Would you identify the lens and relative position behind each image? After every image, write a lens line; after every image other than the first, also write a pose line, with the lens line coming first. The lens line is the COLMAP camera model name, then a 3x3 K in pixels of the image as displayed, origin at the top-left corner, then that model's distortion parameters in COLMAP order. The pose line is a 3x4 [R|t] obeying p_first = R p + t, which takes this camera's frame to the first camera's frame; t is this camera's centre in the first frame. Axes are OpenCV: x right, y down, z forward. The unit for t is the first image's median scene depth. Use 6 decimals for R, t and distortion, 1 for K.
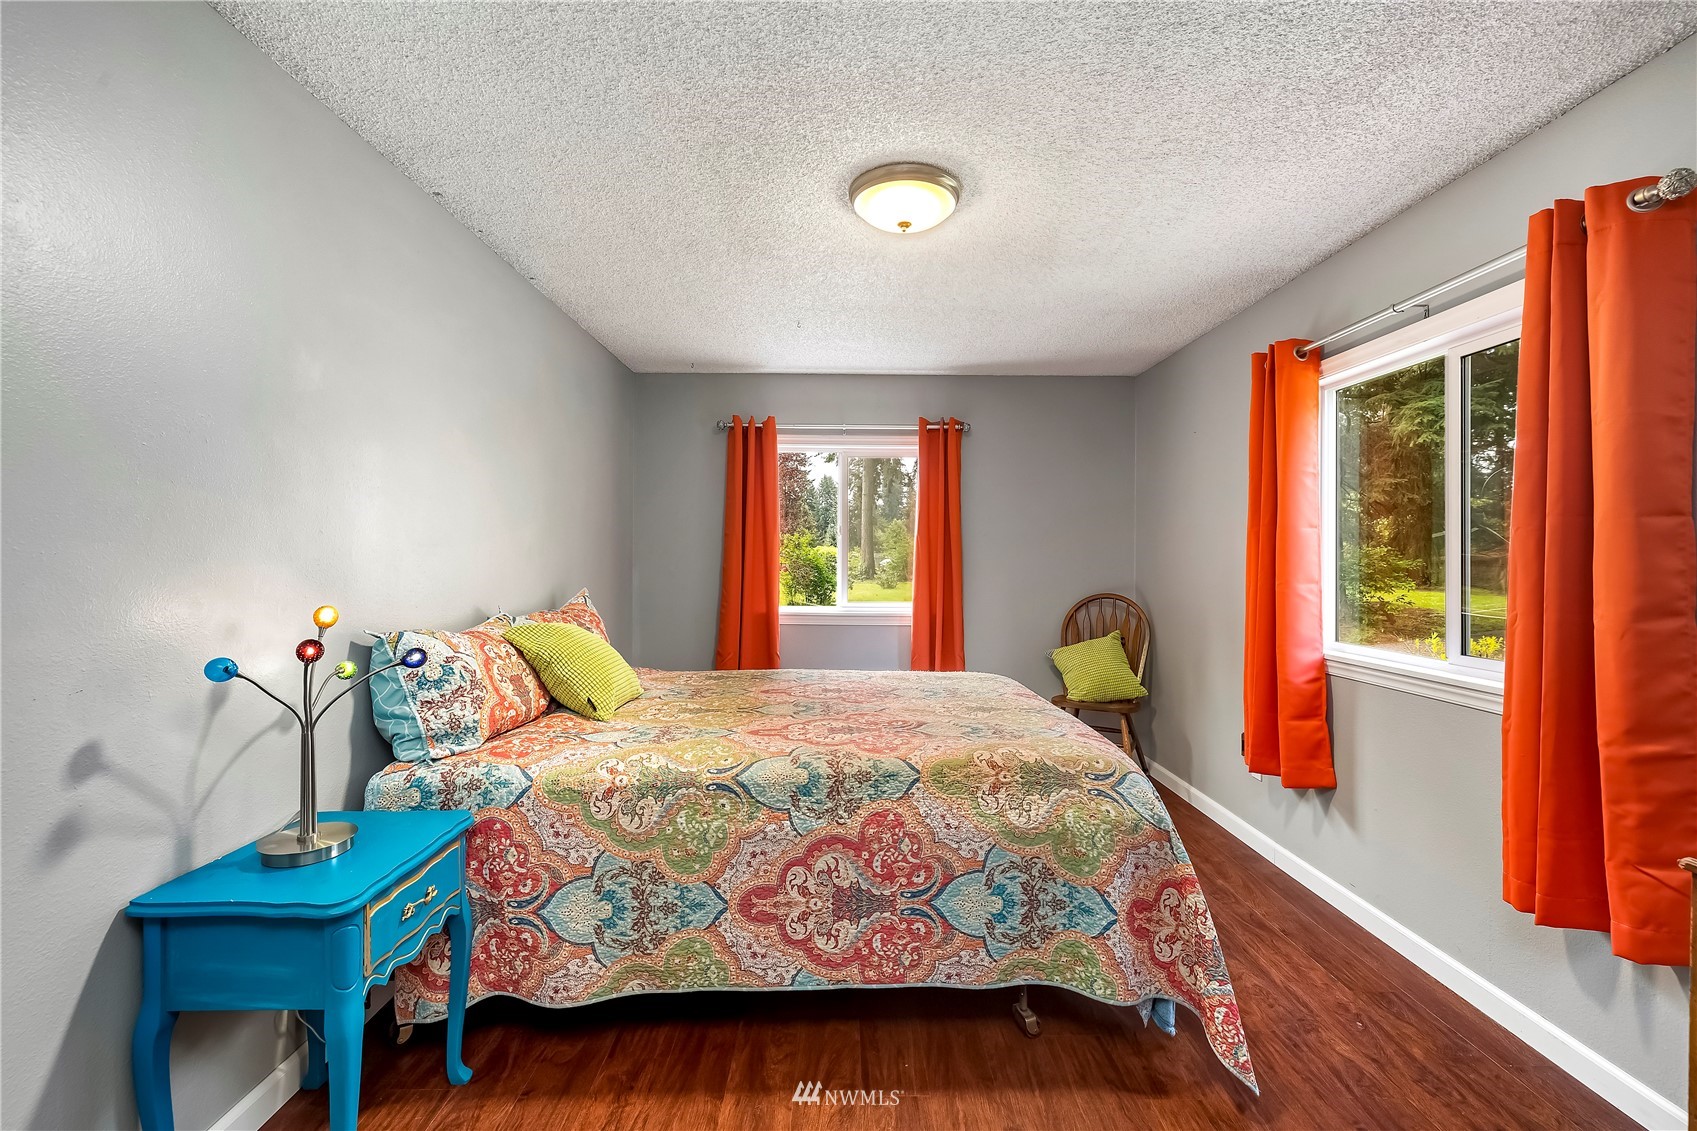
lens RADIAL K [[723.1, 0, 850.5], [0, 723.1, 551.3], [0, 0, 1]] dist [0.000268, 0.000483]
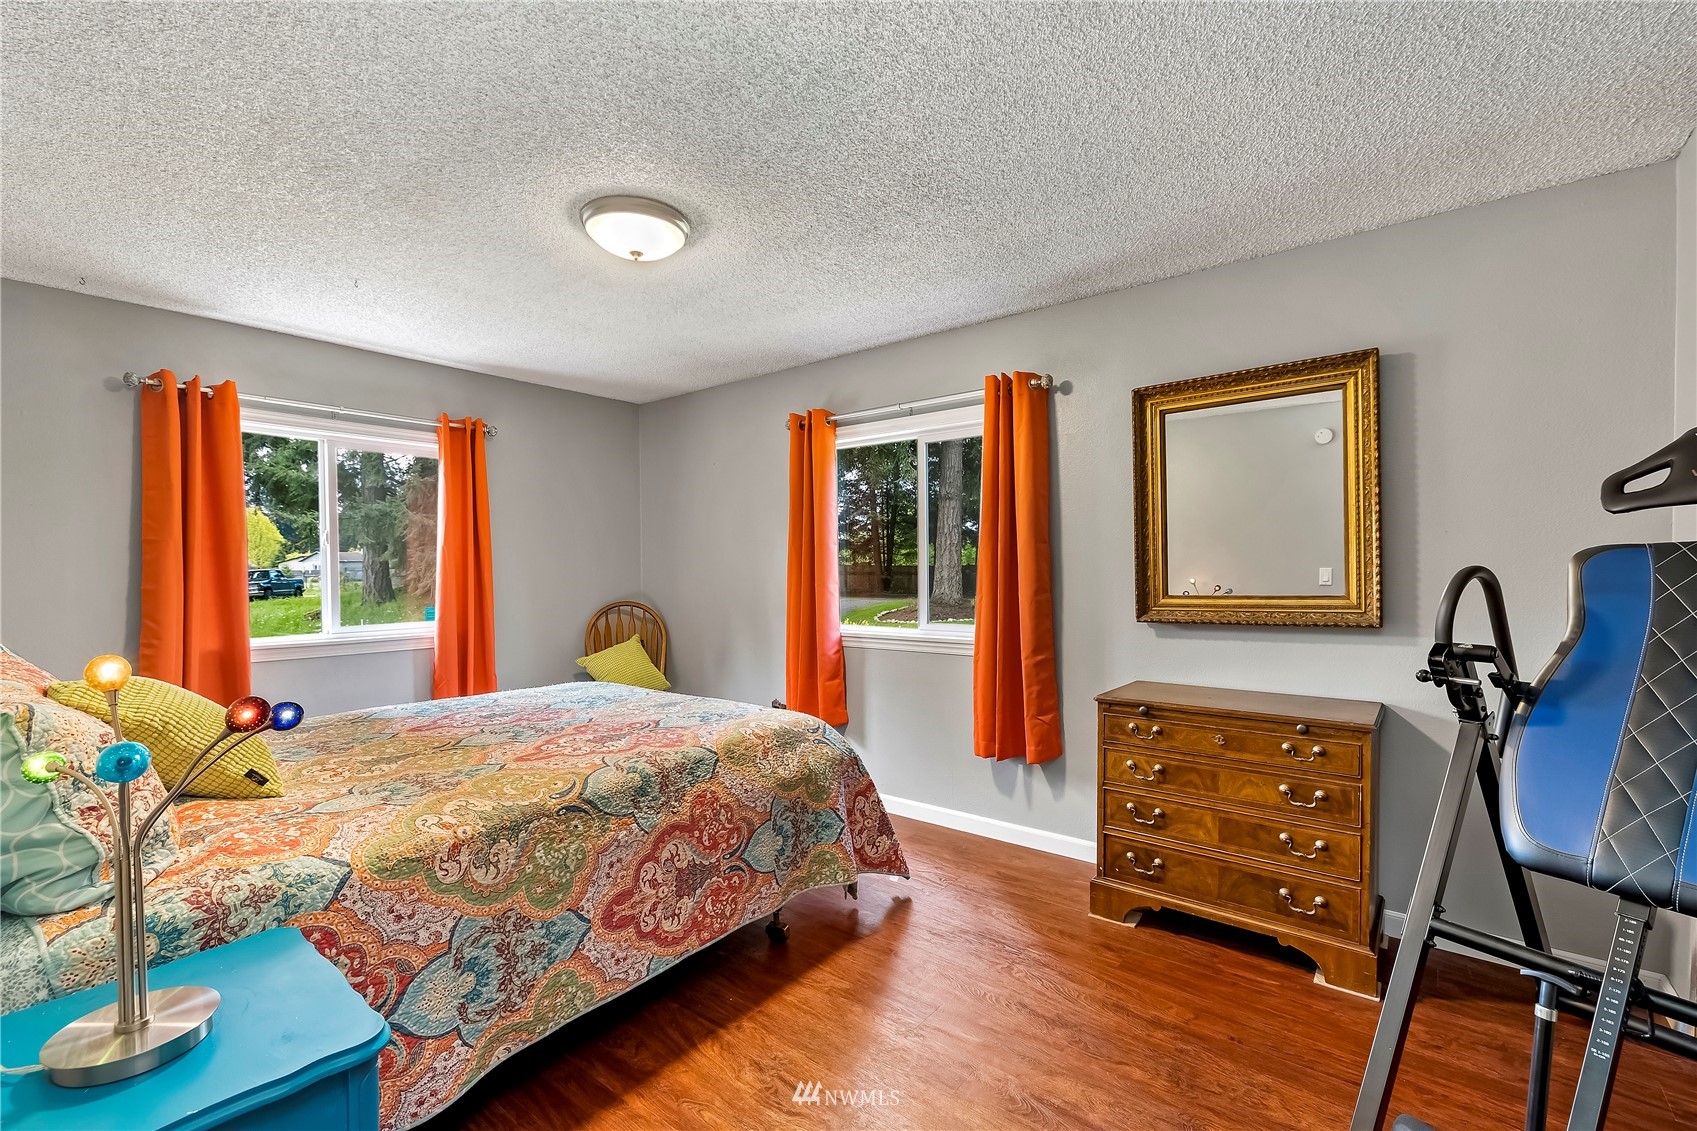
lens RADIAL K [[723.1, 0, 857.6], [0, 723.1, 575.3], [0, 0, 1]] dist [0.000268, 0.000483]
pose [[0.631223, -0.018376, 0.775384, -0.688095], [0.005148, 0.999797, 0.019503, -0.001239], [-0.775584, -0.008319, 0.631189, 0.102151]]
